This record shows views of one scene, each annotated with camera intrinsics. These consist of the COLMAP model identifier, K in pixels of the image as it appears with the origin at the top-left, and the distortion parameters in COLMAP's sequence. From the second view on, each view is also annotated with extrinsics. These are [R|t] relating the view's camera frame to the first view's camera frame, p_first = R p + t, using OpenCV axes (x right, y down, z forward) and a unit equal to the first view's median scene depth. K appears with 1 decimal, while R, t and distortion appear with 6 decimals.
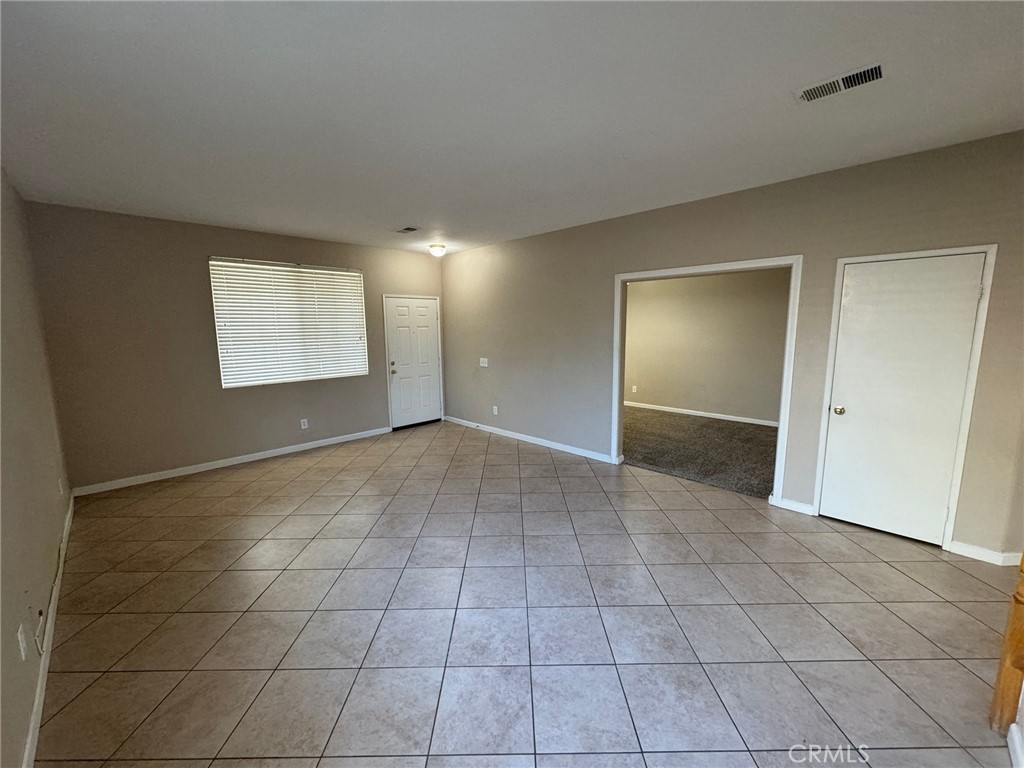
lens RADIAL K [[408.0, 0, 509.7], [0, 408.0, 381.3], [0, 0, 1]] dist [-0.003025, 0.000430]
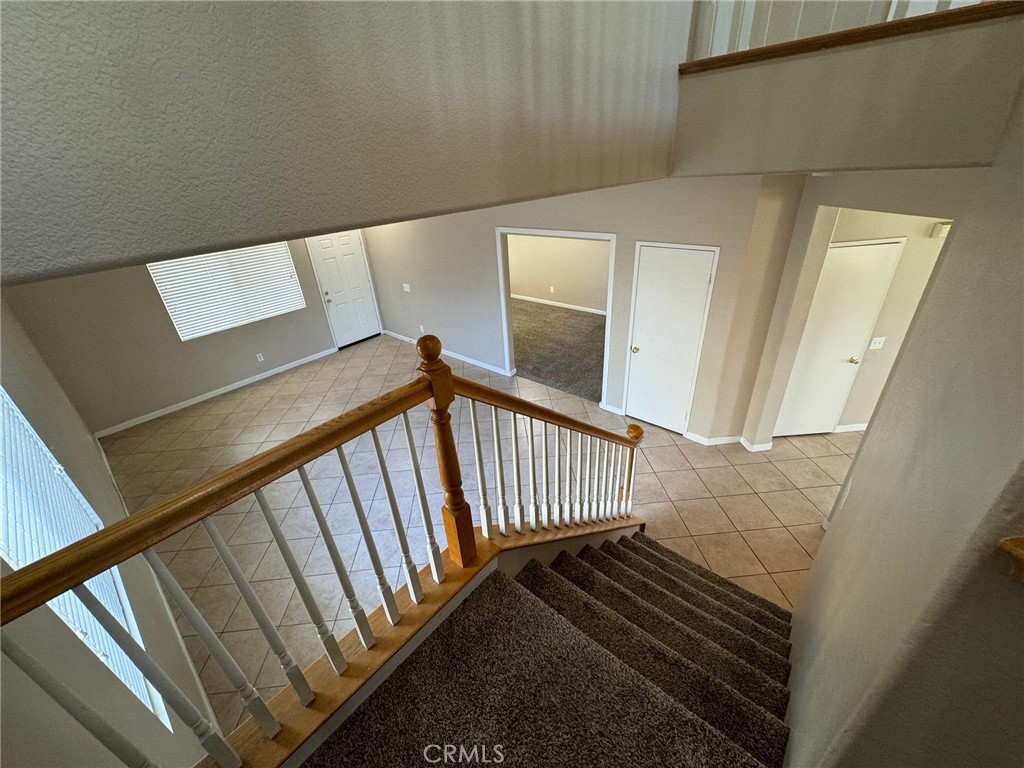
lens RADIAL K [[408.0, 0, 510.0], [0, 408.0, 384.0], [0, 0, 1]] dist [-0.003025, 0.000430]
pose [[0.996257, -0.075547, 0.042014, 0.201664], [0.056067, 0.934645, 0.351134, -0.231592], [-0.065795, -0.347464, 0.935382, -0.235087]]
